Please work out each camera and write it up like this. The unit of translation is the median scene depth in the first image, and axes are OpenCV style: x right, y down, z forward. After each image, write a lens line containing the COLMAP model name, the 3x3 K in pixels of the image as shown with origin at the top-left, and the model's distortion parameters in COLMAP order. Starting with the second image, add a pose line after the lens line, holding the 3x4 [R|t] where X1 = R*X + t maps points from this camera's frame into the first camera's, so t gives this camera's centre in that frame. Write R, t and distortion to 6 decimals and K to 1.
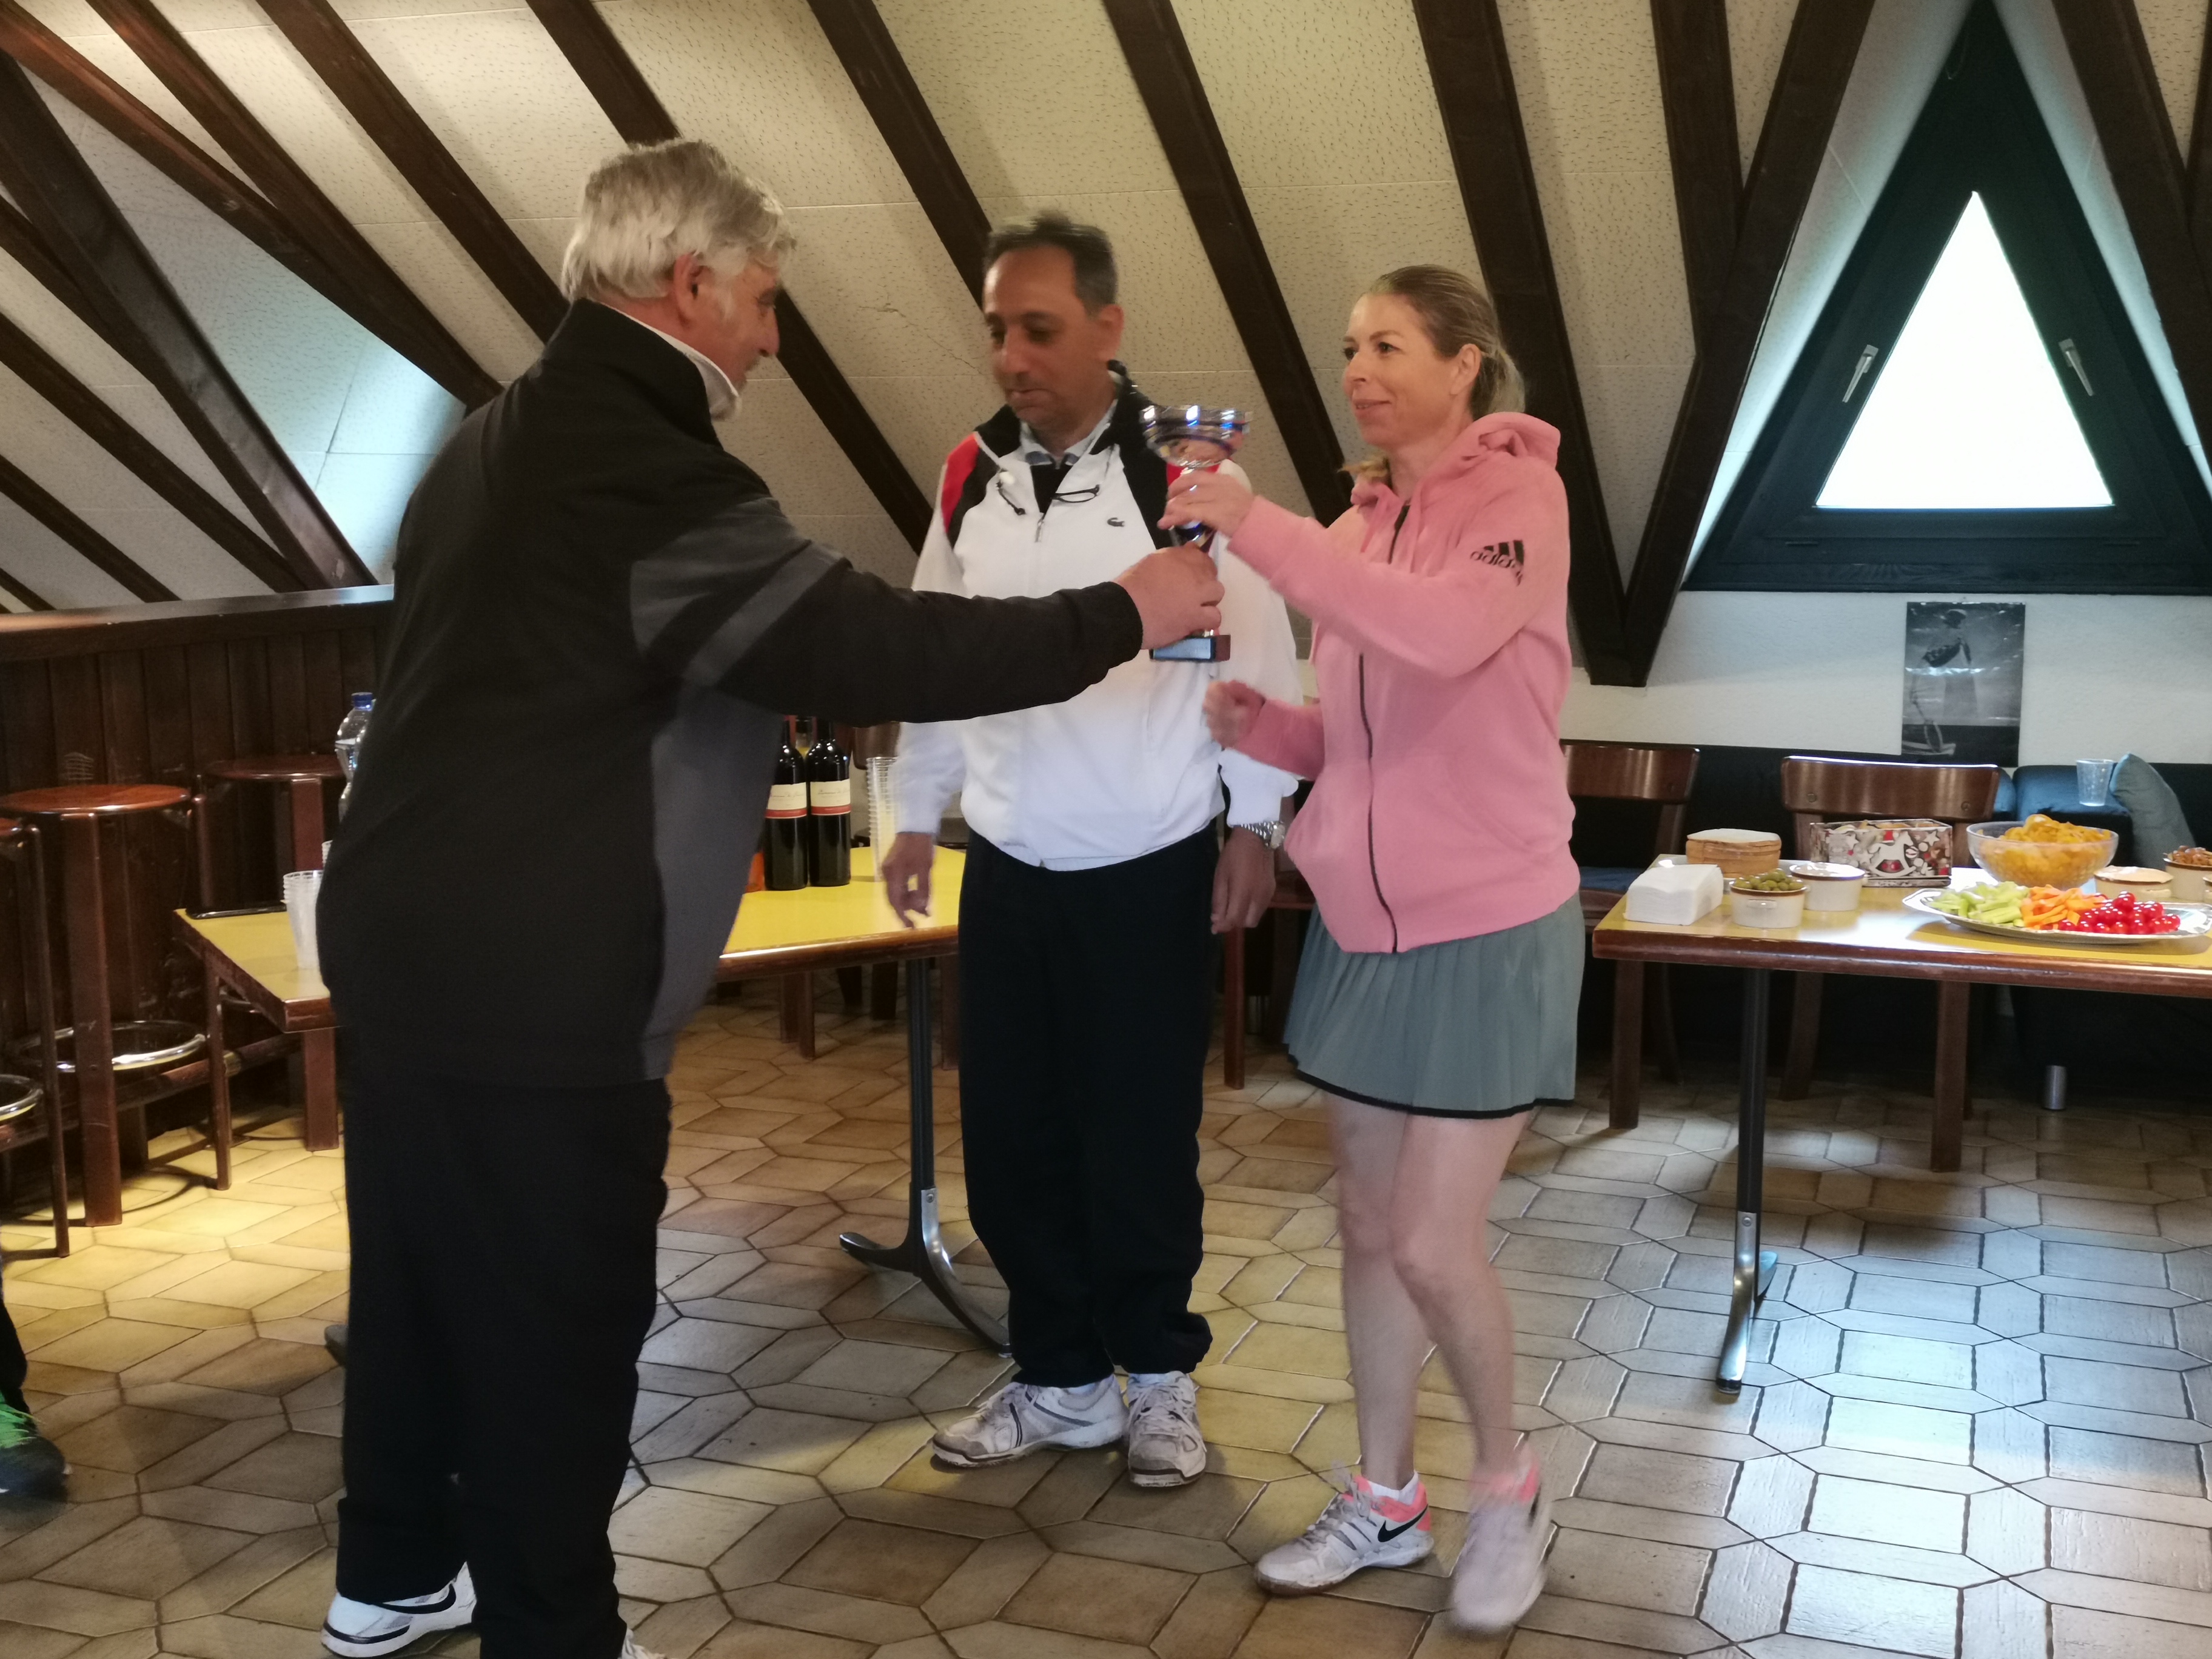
lens RADIAL K [[2424.2, 0, 1050.7], [0, 2424.2, 829.7], [0, 0, 1]] dist [0.037637, -0.006759]
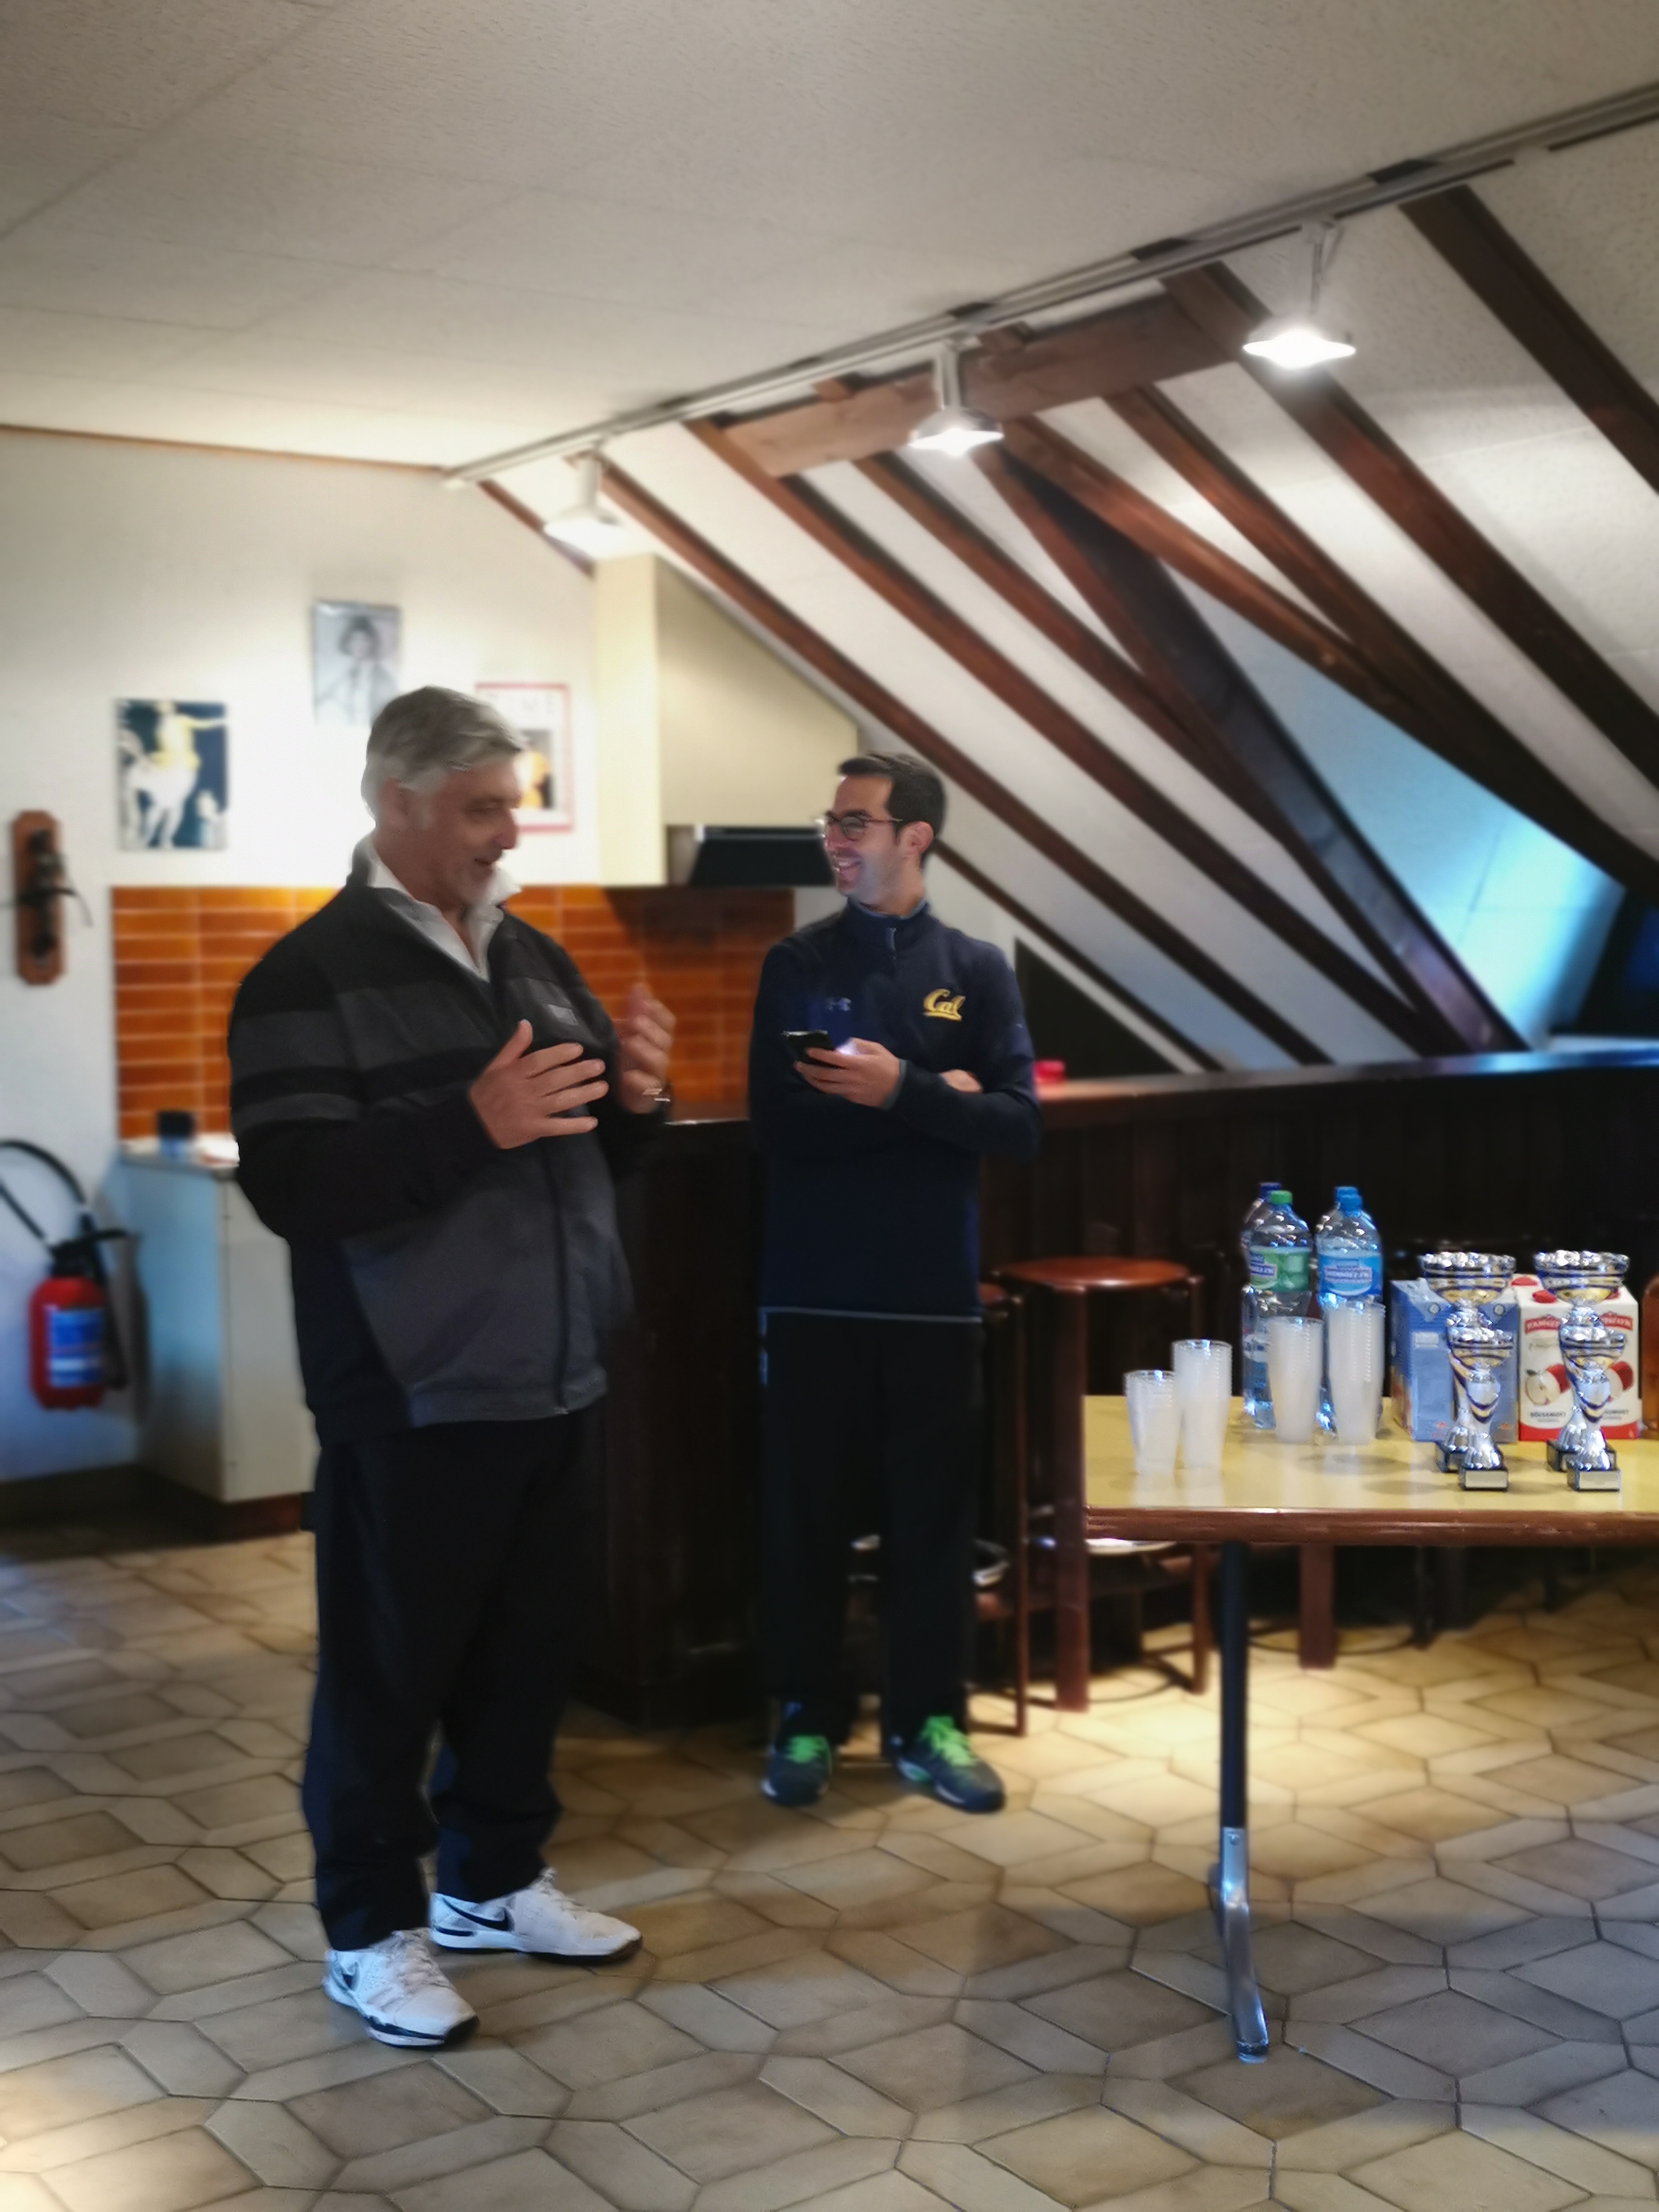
lens RADIAL K [[2704.7, 0, 829.5], [0, 2704.7, 1106.0], [0, 0, 1]] dist [0.083998, 0.005763]
pose [[0.820681, 0.036122, -0.570244, 0.156691], [-0.077134, 0.995868, -0.047927, -0.020910], [0.566157, 0.083318, 0.820076, 0.041886]]
